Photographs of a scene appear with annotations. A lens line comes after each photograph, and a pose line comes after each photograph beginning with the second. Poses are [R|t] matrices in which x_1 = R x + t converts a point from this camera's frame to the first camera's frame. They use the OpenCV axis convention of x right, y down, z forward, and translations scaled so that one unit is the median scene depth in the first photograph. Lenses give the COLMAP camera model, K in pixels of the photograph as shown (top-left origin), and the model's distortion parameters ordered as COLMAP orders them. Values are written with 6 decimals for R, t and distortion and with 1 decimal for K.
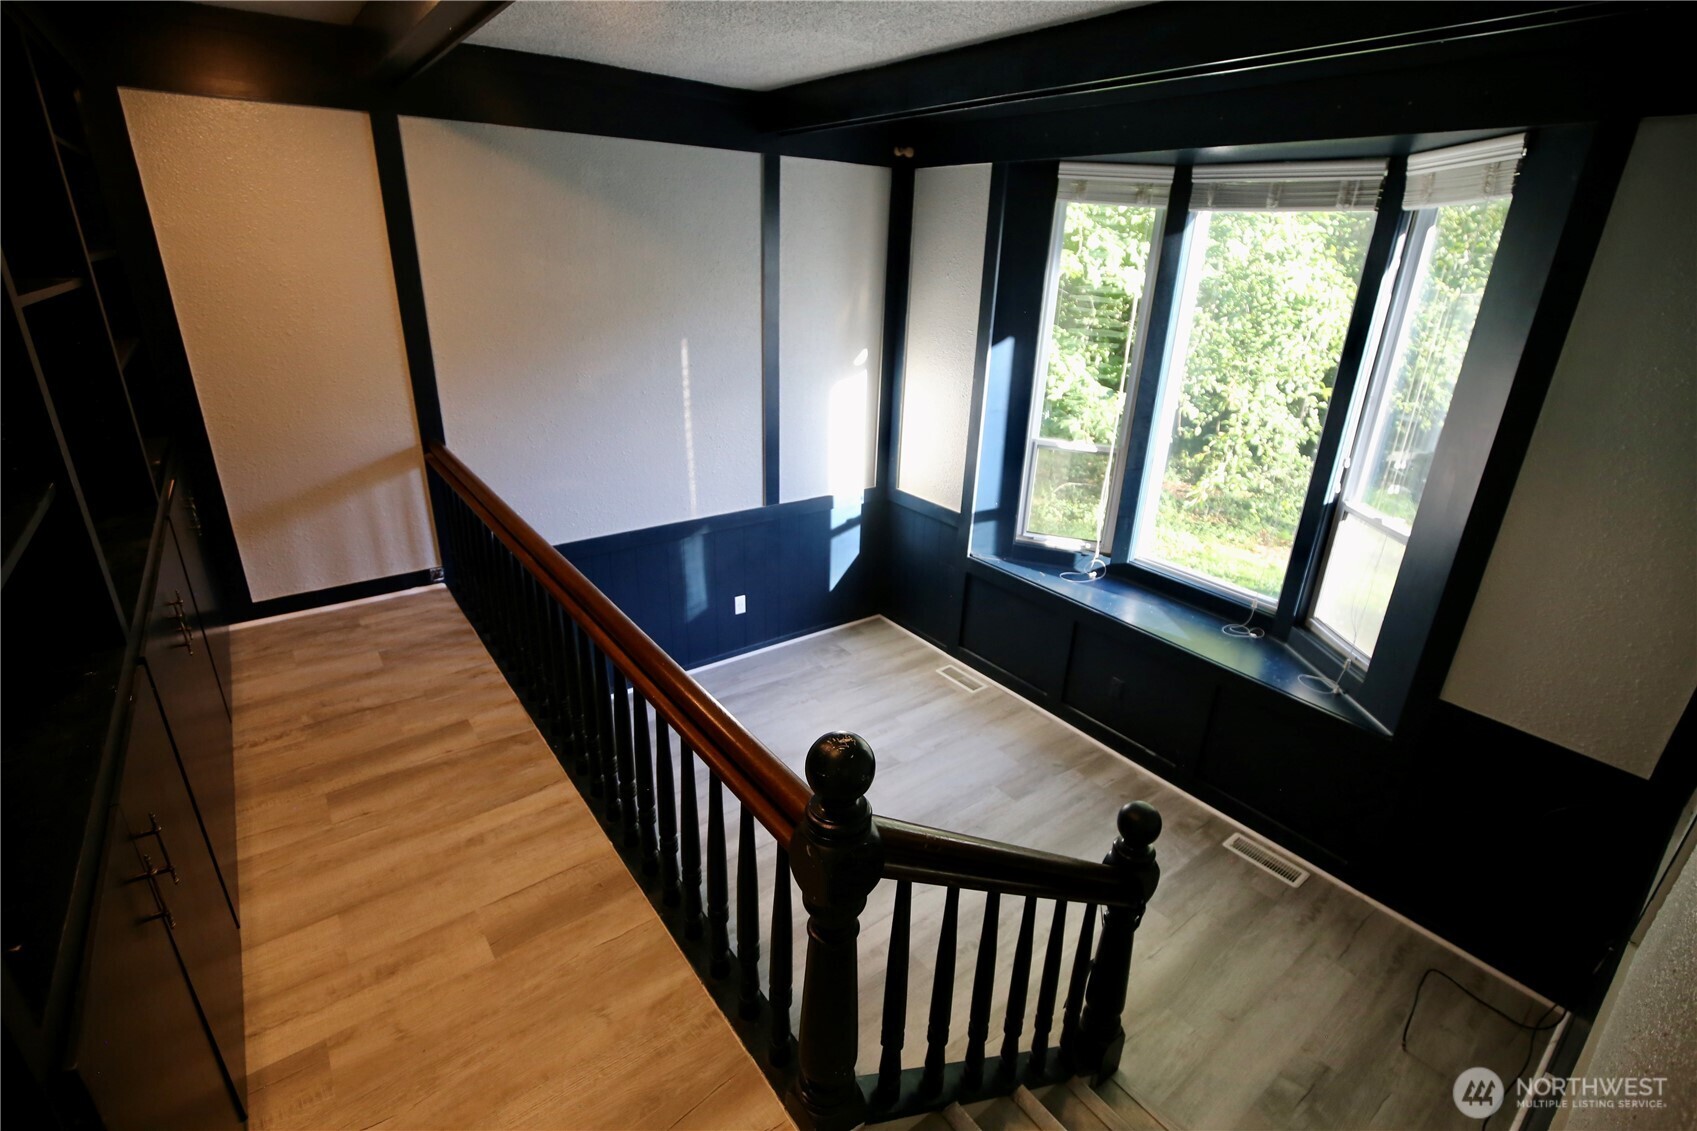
lens RADIAL K [[781.1, 0, 851.8], [0, 781.1, 569.8], [0, 0, 1]] dist [-0.033579, 0.005522]
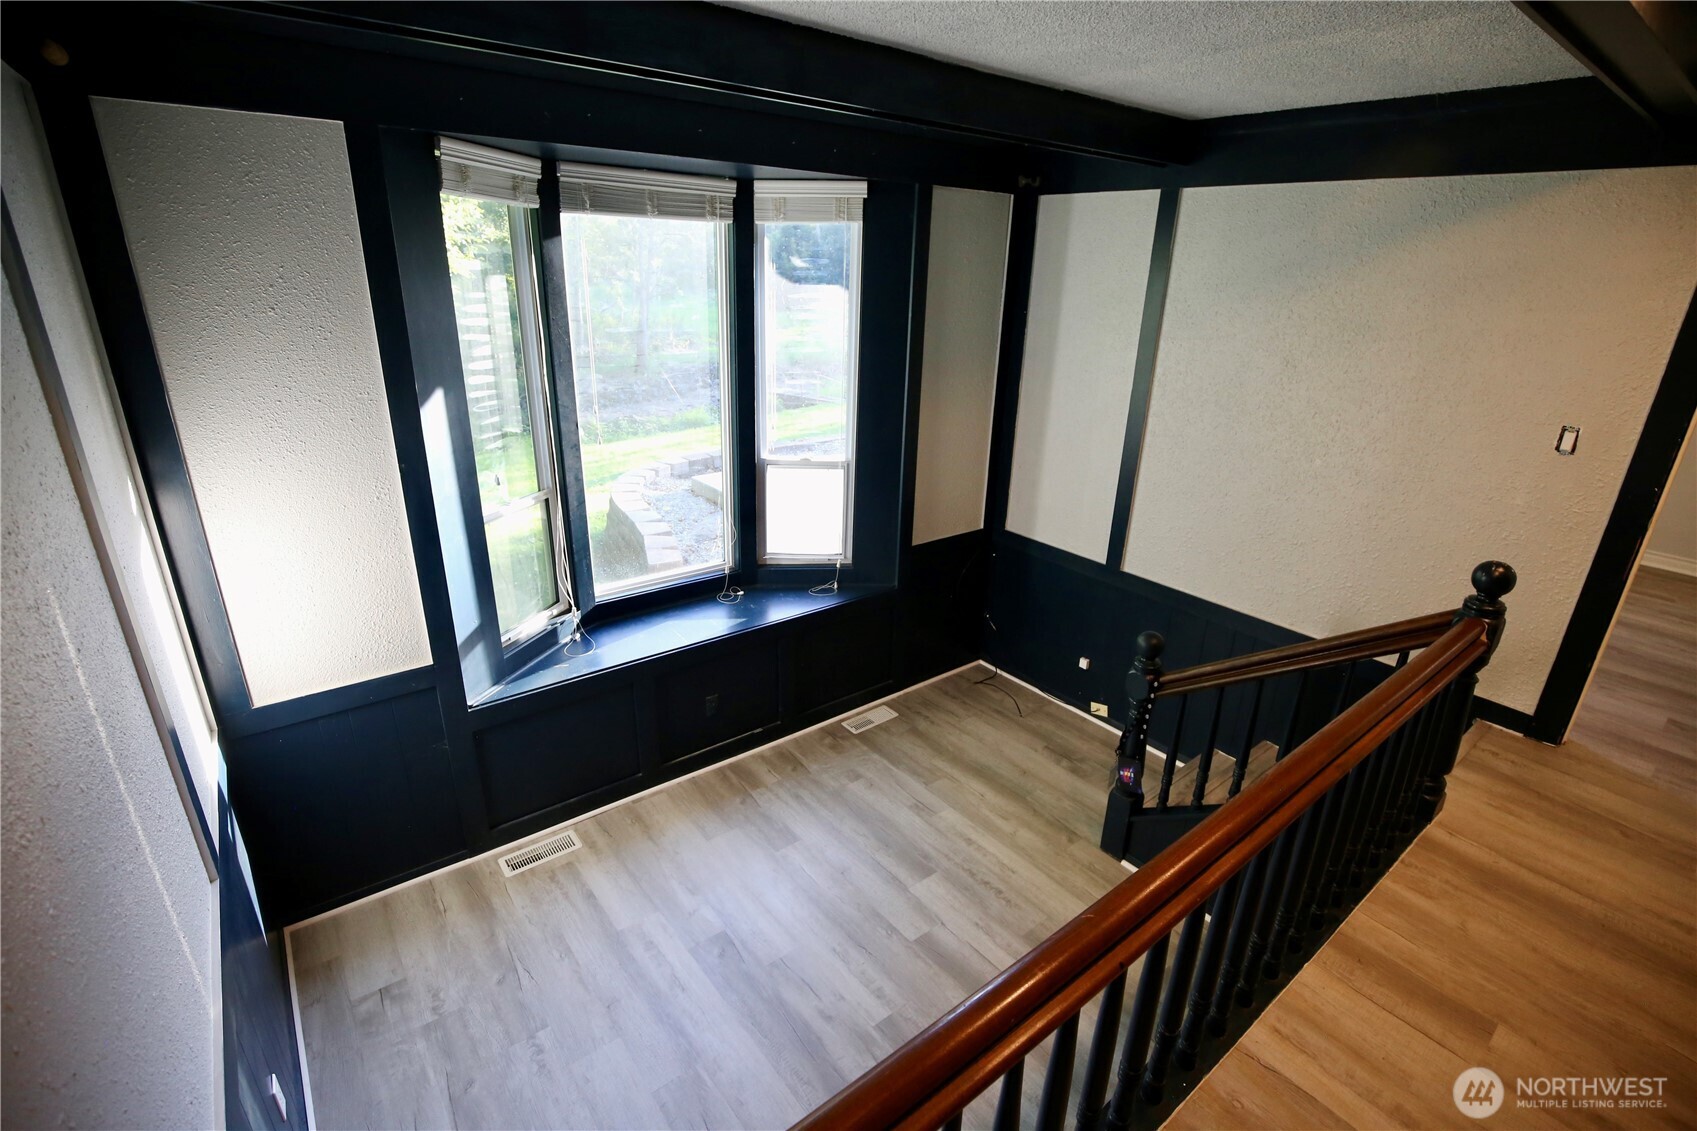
lens RADIAL K [[781.1, 0, 855.8], [0, 781.1, 567.7], [0, 0, 1]] dist [-0.033579, 0.005522]
pose [[-0.015912, -0.389893, 0.920722, -0.568663], [0.354936, 0.858665, 0.369749, -0.336238], [-0.934755, 0.332681, 0.124724, 0.738274]]
